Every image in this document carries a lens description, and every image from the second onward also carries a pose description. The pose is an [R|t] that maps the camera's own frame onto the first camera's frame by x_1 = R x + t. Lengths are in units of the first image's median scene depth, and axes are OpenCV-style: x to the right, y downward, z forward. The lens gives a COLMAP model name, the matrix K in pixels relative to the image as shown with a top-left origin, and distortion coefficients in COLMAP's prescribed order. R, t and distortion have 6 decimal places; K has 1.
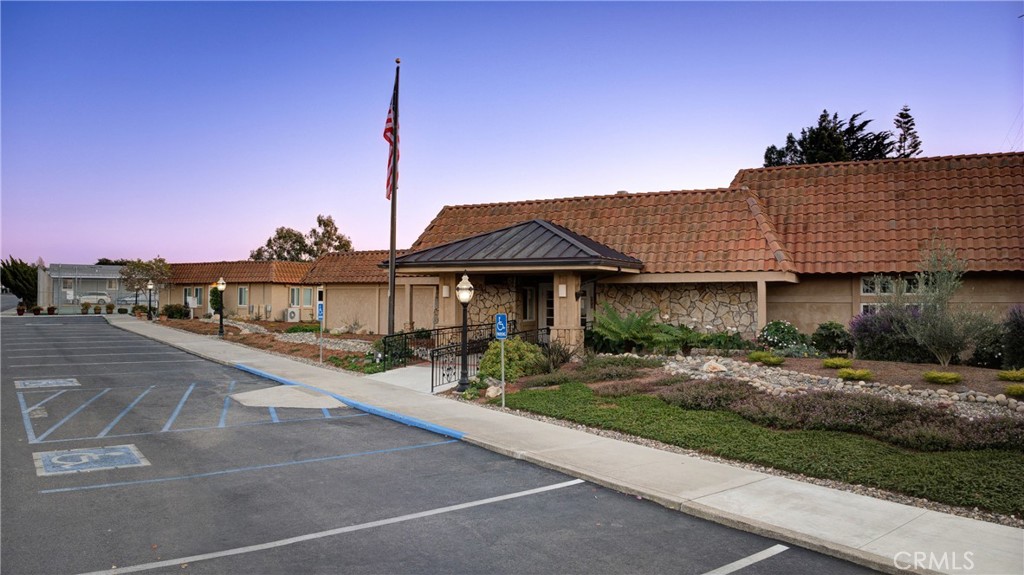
lens RADIAL K [[718.7, 0, 512.7], [0, 718.7, 286.2], [0, 0, 1]] dist [-0.101413, -0.016910]
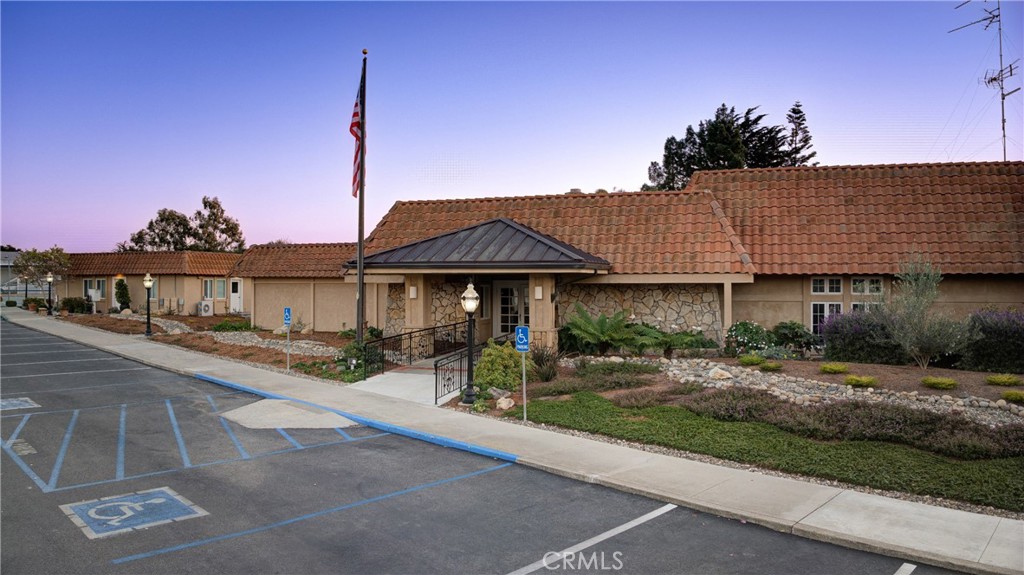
lens RADIAL K [[718.7, 0, 512.9], [0, 718.7, 284.2], [0, 0, 1]] dist [-0.101413, -0.016910]
pose [[0.986929, -0.003016, 0.161127, -0.125945], [-0.000566, 0.999754, 0.022183, -0.027504], [-0.161154, -0.021985, 0.986684, 0.022766]]
